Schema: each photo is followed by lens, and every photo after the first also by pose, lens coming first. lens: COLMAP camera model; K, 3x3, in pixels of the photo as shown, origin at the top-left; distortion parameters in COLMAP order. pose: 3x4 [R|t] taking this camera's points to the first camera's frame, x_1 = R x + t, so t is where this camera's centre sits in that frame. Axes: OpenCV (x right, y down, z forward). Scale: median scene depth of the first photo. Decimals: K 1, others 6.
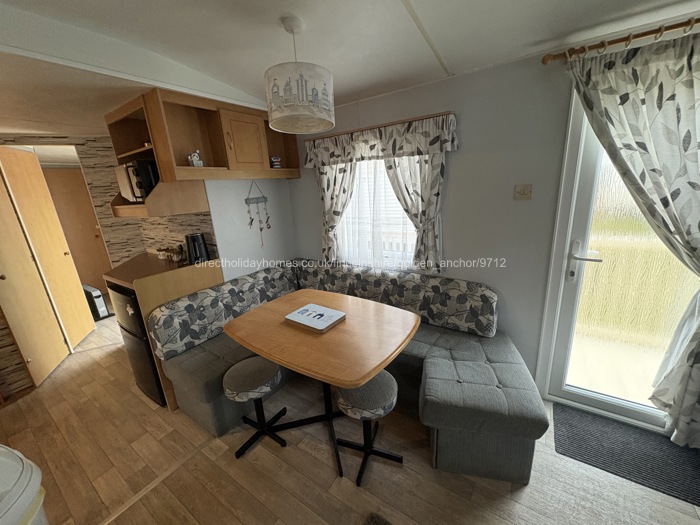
lens RADIAL K [[276.5, 0, 350.0], [0, 276.5, 262.5], [0, 0, 1]] dist [-0.001535, -0.000145]
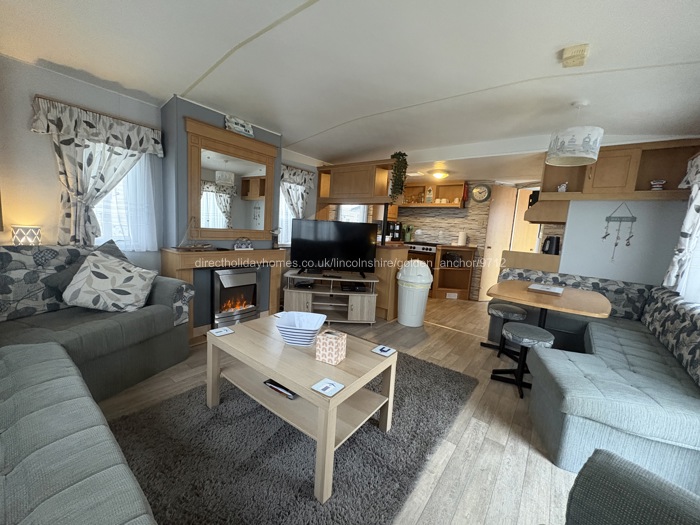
lens RADIAL K [[276.5, 0, 350.0], [0, 276.5, 262.5], [0, 0, 1]] dist [-0.001535, -0.000145]
pose [[-0.078217, 0.185381, -0.979549, 1.124691], [-0.321743, 0.925289, 0.200804, 0.091088], [0.943591, 0.330869, -0.012729, 0.016797]]
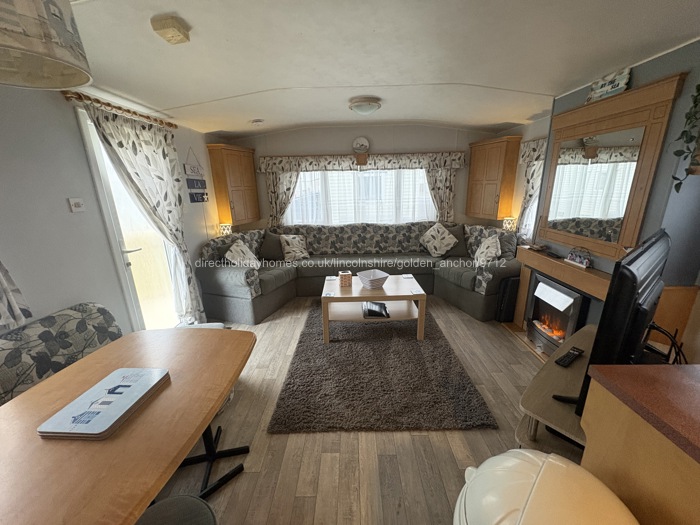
lens RADIAL K [[276.5, 0, 350.0], [0, 276.5, 262.5], [0, 0, 1]] dist [-0.001535, -0.000145]
pose [[-0.542119, -0.154341, 0.826006, -0.733452], [0.275077, 0.896230, 0.348000, -0.116966], [-0.794002, 0.415873, -0.443408, 0.621368]]
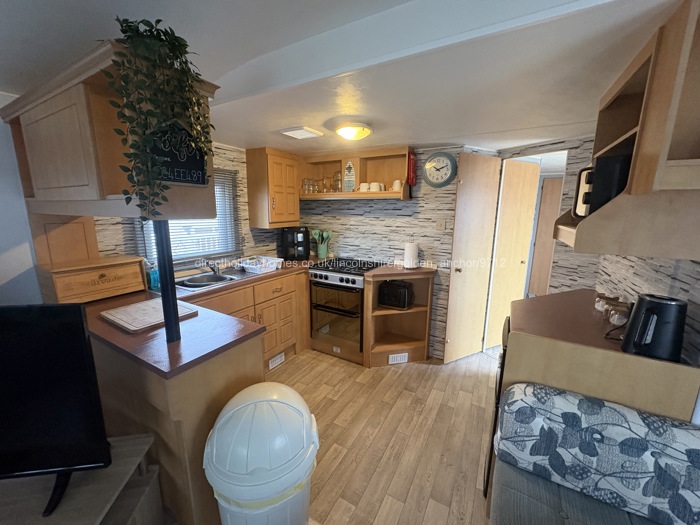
lens RADIAL K [[276.5, 0, 350.0], [0, 276.5, 262.5], [0, 0, 1]] dist [-0.001535, -0.000145]
pose [[0.065709, 0.250703, -0.965831, -0.154306], [-0.278761, 0.933998, 0.223475, -0.127060], [0.958110, 0.254552, 0.131258, 0.420069]]
